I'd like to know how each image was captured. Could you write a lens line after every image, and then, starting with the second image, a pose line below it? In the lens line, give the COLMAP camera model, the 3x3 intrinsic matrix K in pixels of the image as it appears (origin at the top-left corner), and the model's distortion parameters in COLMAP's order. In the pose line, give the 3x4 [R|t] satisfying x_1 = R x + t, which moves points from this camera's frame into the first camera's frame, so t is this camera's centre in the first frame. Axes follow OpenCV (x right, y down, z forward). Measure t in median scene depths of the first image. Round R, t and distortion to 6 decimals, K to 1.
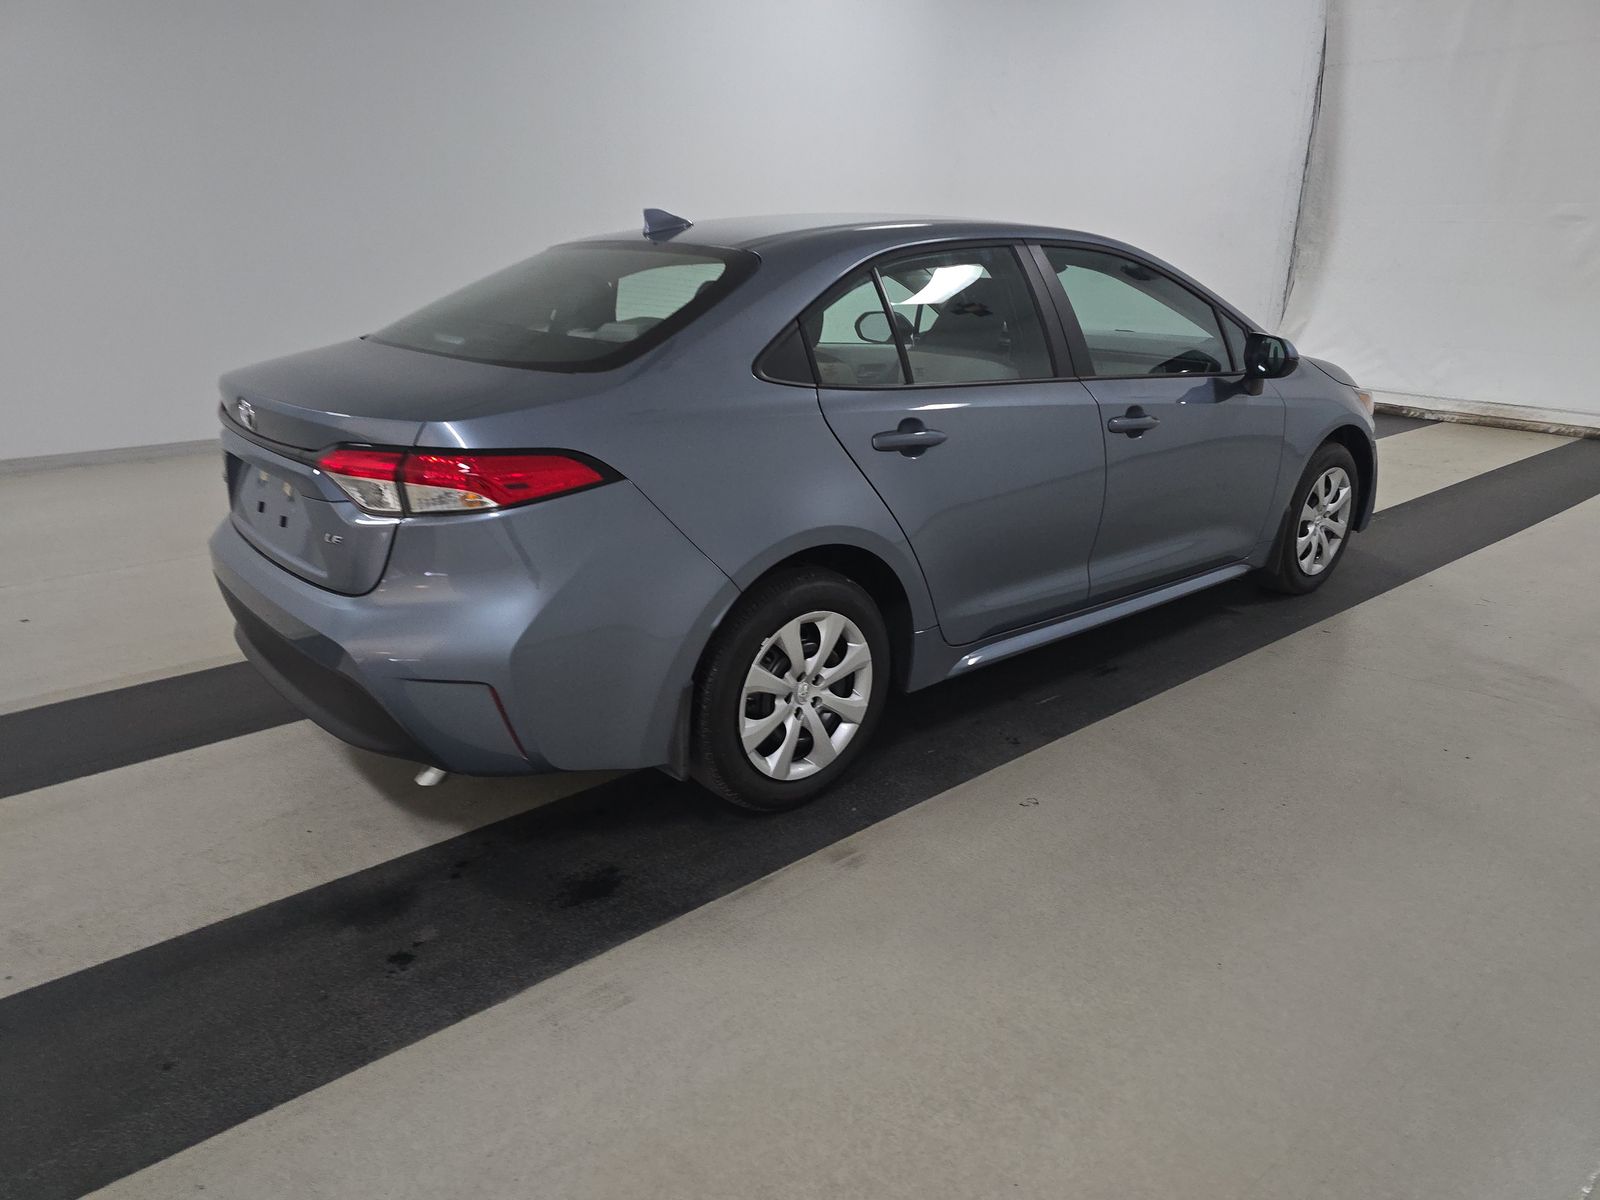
lens RADIAL K [[1068.2, 0, 800.0], [0, 1068.2, 600.0], [0, 0, 1]] dist [0.000131, 0.000798]
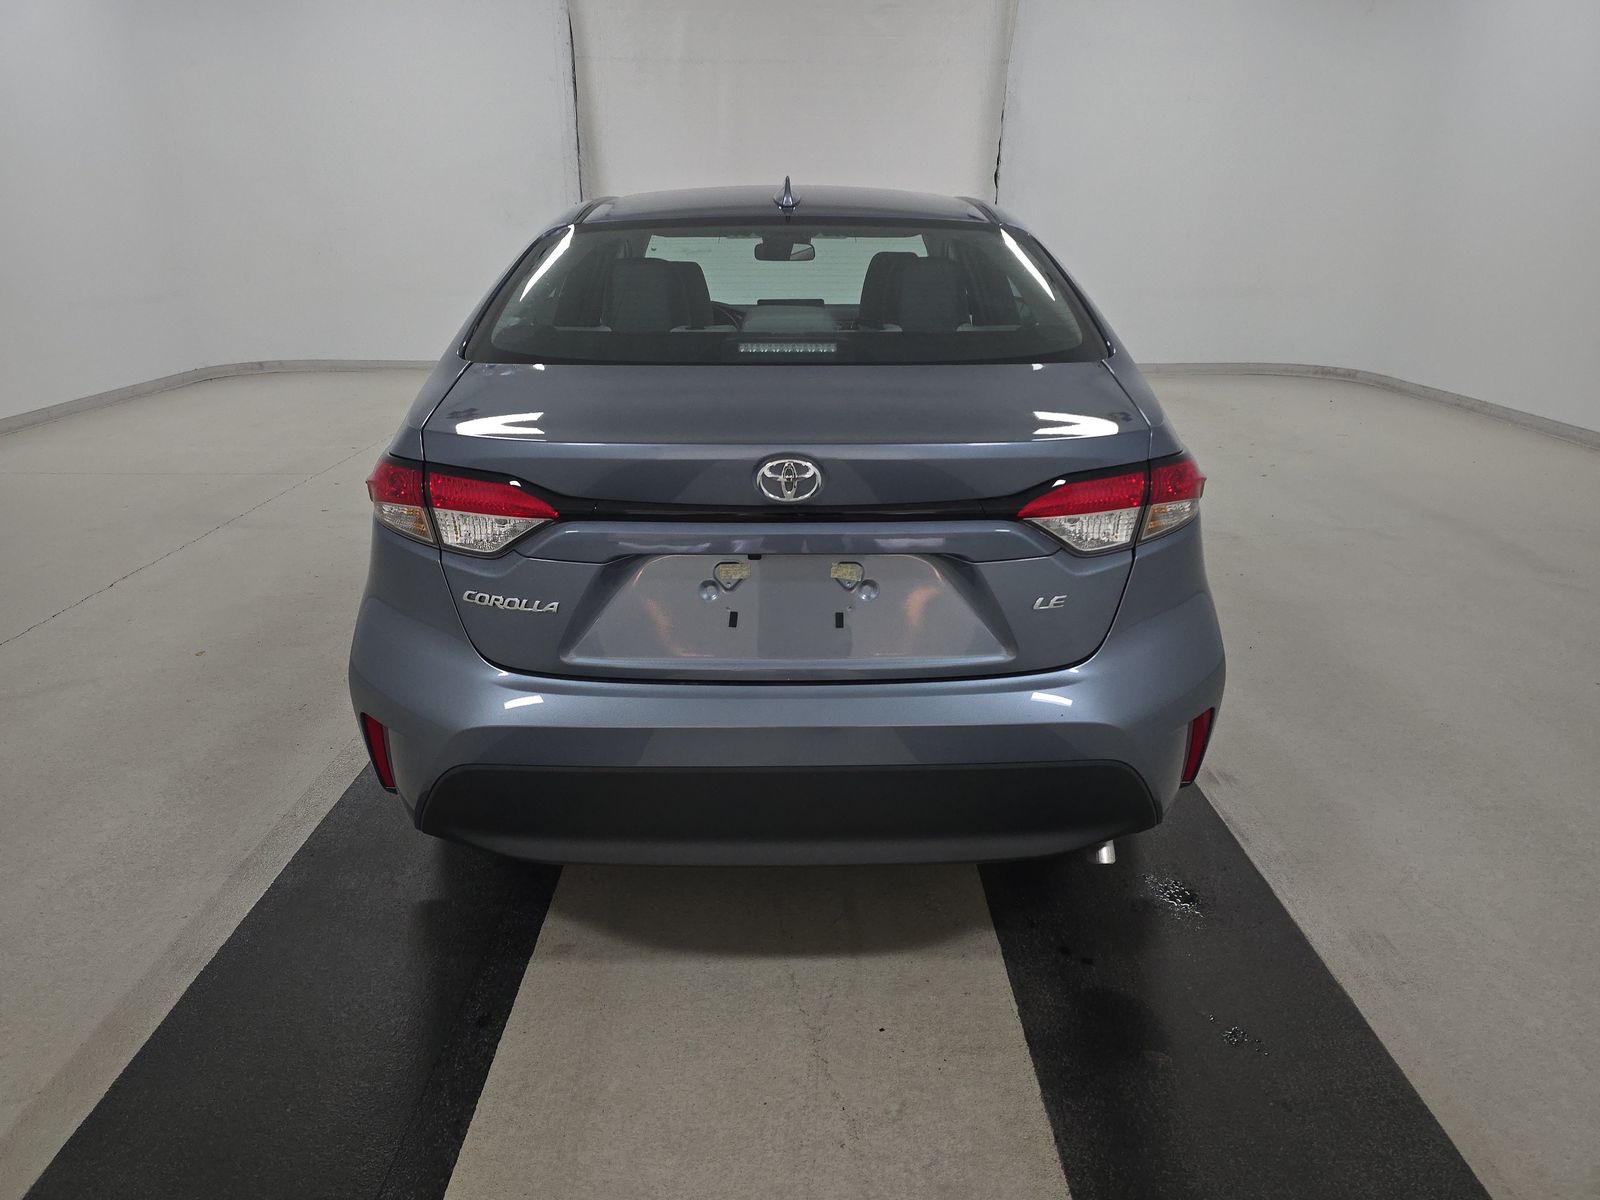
lens RADIAL K [[1068.2, 0, 800.0], [0, 1068.2, 600.0], [0, 0, 1]] dist [0.000131, 0.000798]
pose [[0.646657, -0.252954, 0.719618, -1.008074], [0.240400, 0.962919, 0.122451, -0.180338], [-0.723908, 0.093812, 0.683488, 0.547065]]
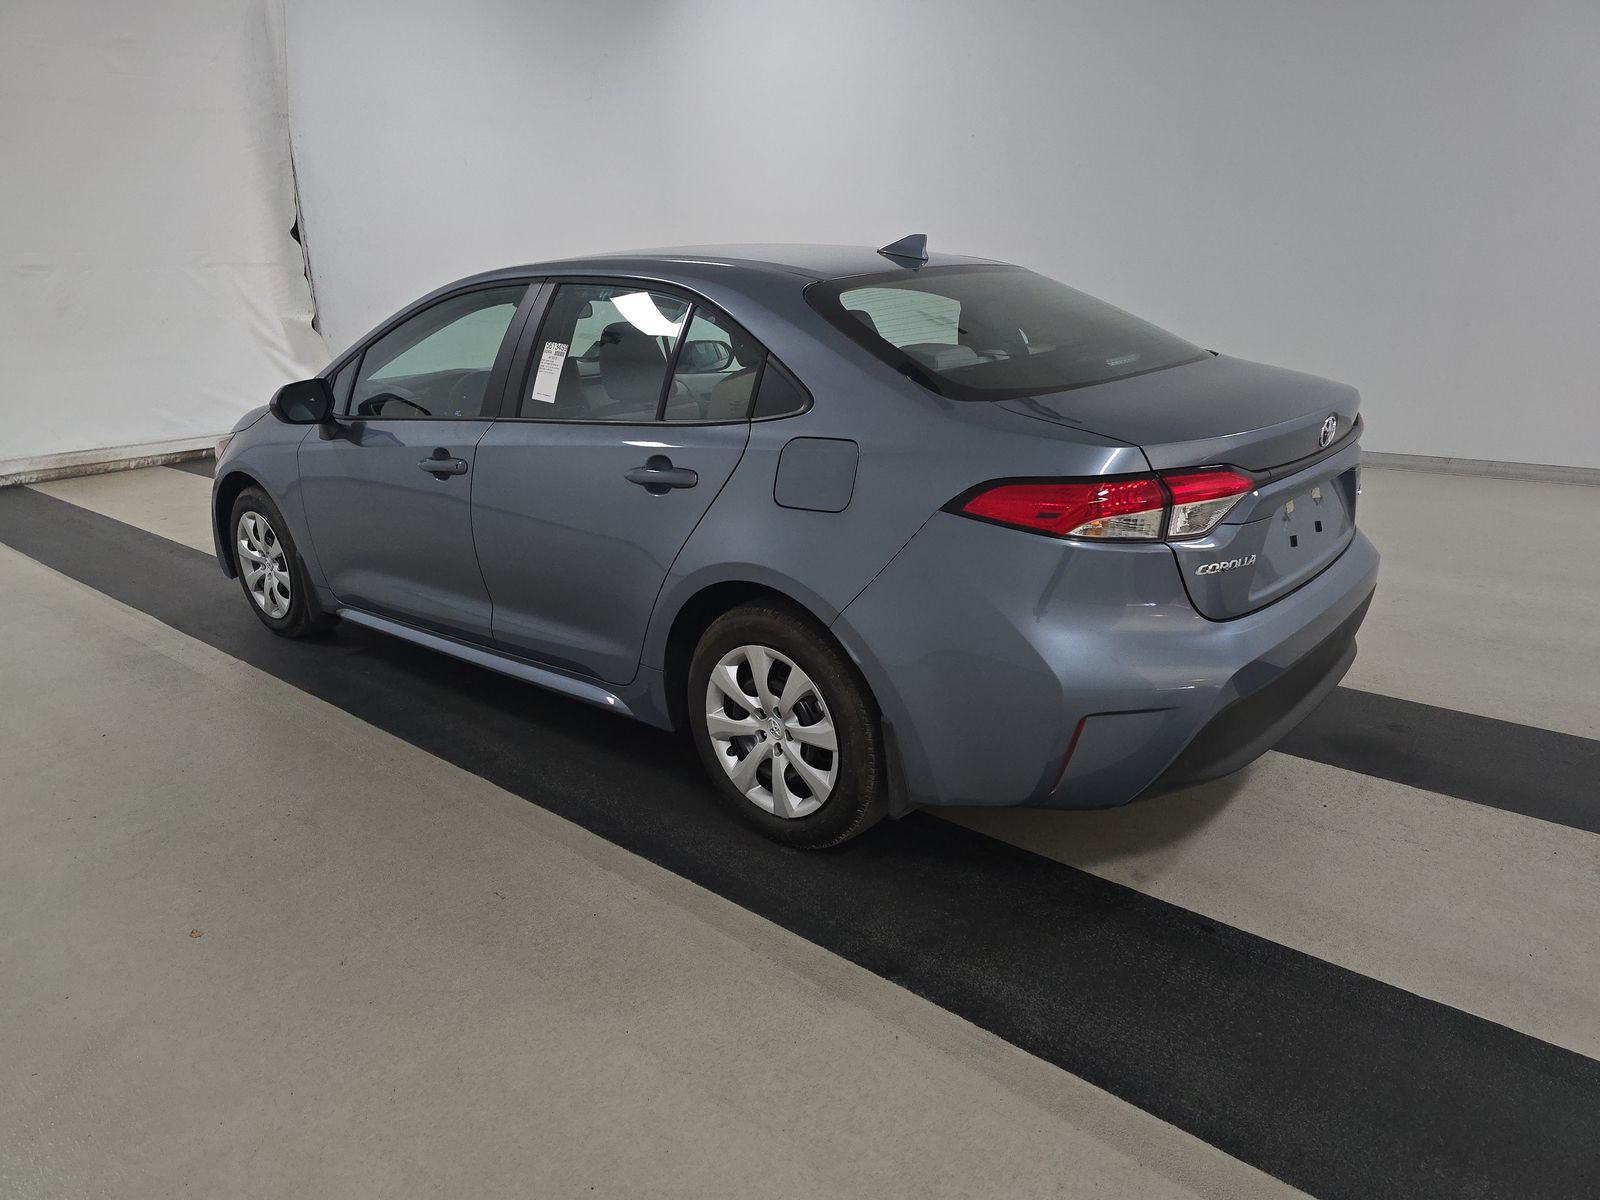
lens RADIAL K [[1068.2, 0, 800.0], [0, 1068.2, 600.0], [0, 0, 1]] dist [0.000131, 0.000798]
pose [[-0.184444, -0.256714, 0.948725, -1.432640], [0.296657, 0.905724, 0.302752, -0.500675], [-0.937003, 0.337287, -0.090900, 1.630439]]
